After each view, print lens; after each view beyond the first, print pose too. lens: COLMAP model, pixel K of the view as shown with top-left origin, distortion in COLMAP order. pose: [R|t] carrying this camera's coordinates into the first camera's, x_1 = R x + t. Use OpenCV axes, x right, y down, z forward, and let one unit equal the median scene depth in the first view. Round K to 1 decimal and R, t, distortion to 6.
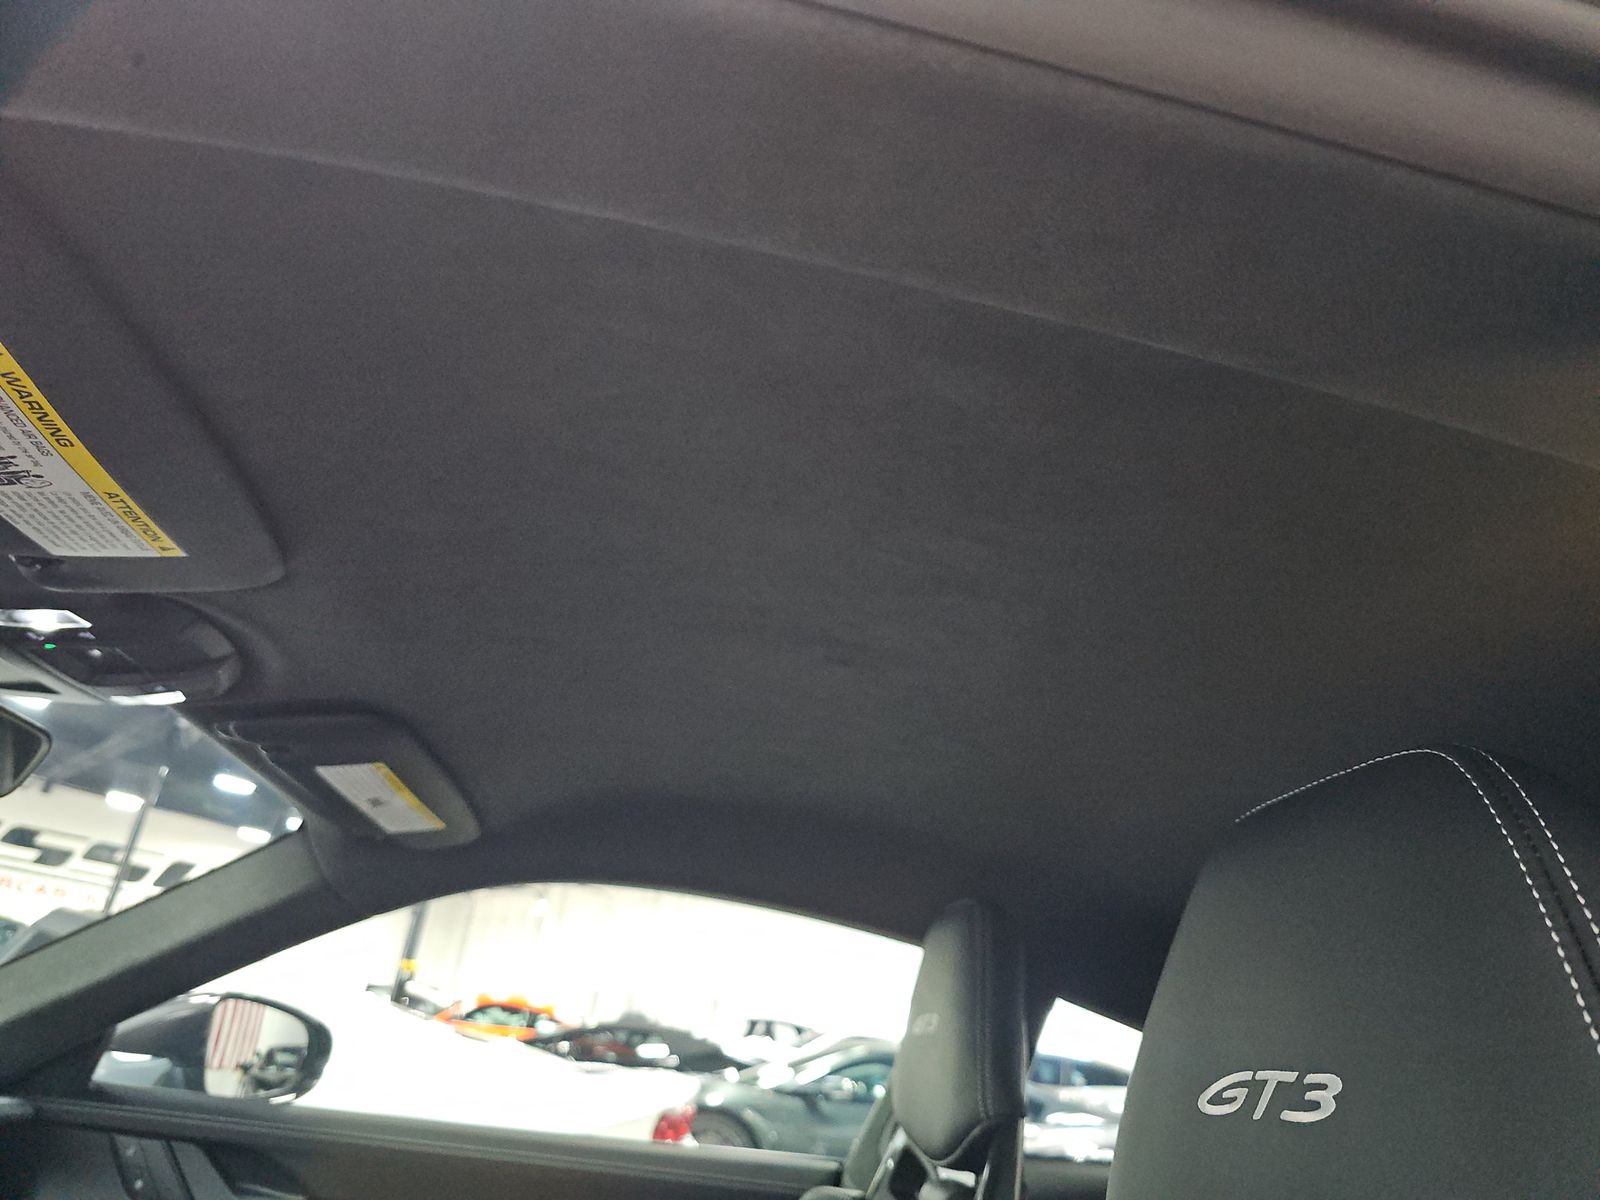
lens RADIAL K [[1064.9, 0, 797.8], [0, 1064.9, 612.4], [0, 0, 1]] dist [0.045000, -0.038431]
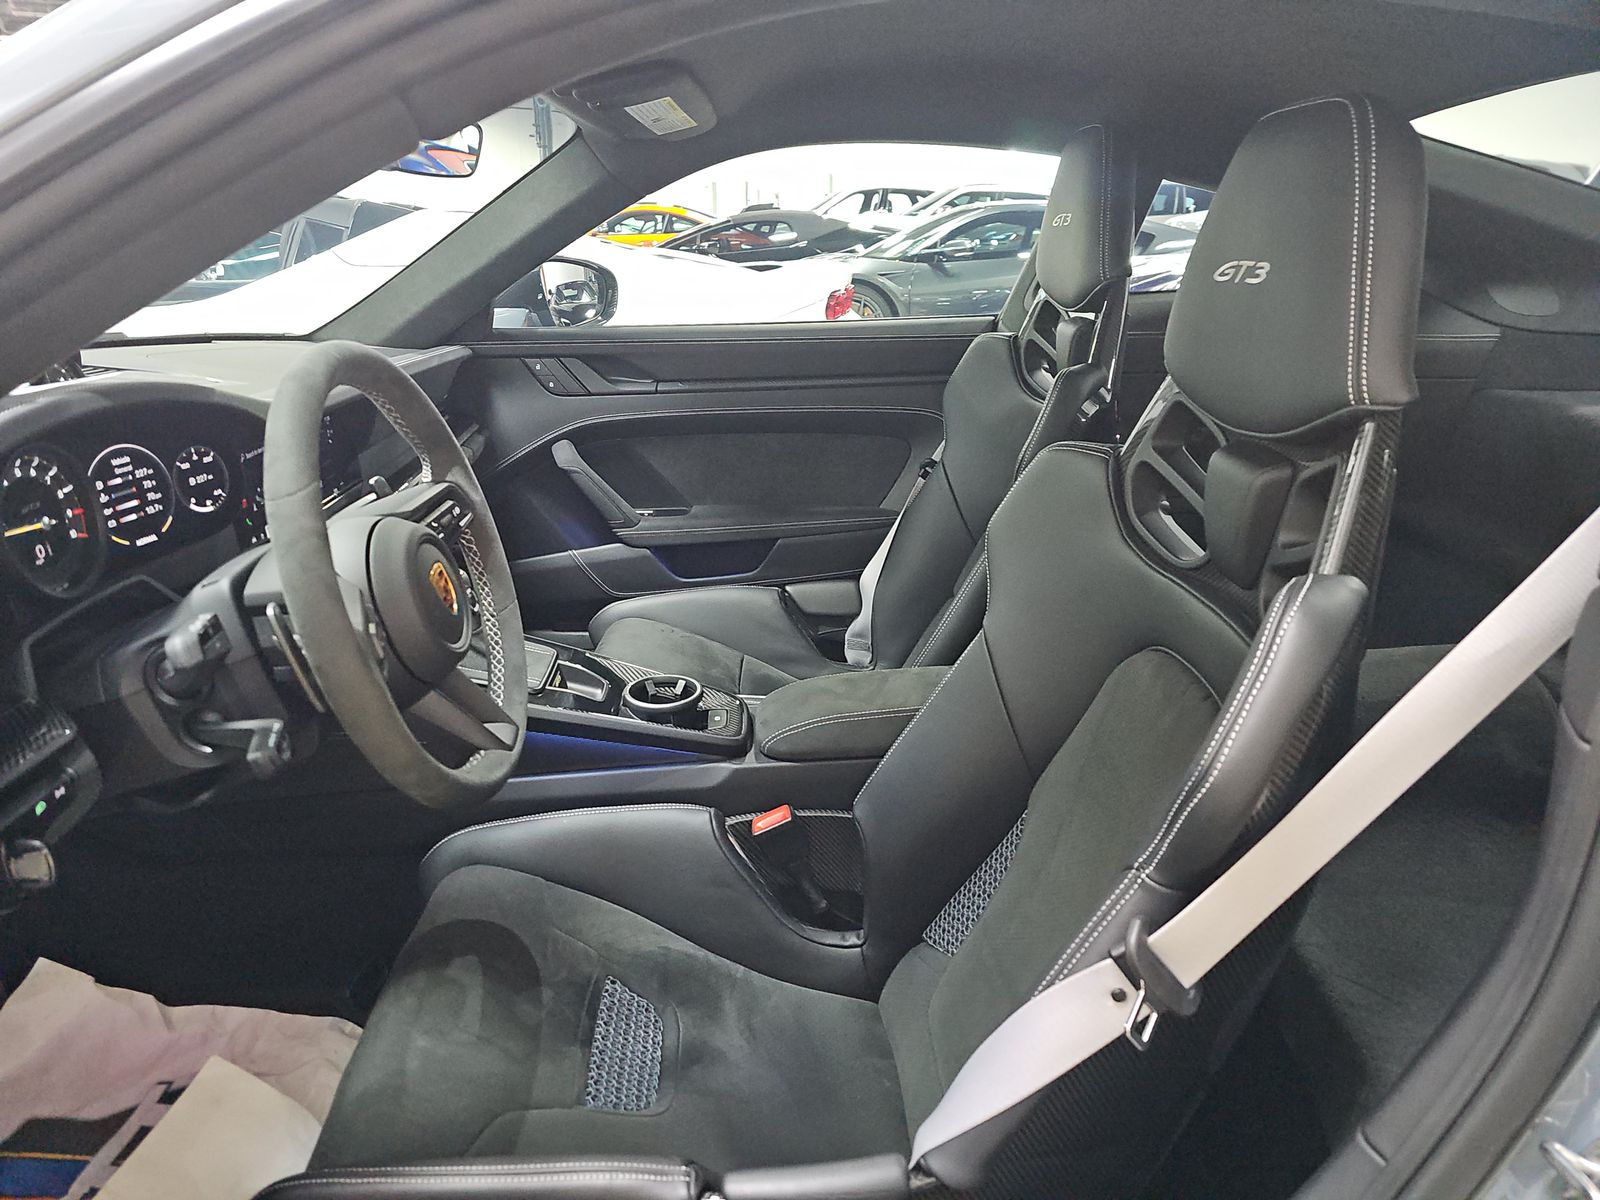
lens RADIAL K [[1064.9, 0, 797.8], [0, 1064.9, 612.4], [0, 0, 1]] dist [0.045000, -0.038431]
pose [[0.986722, -0.090686, -0.134740, -0.065717], [0.157802, 0.731623, 0.663194, -0.183096], [0.038436, -0.675651, 0.736219, -0.320559]]
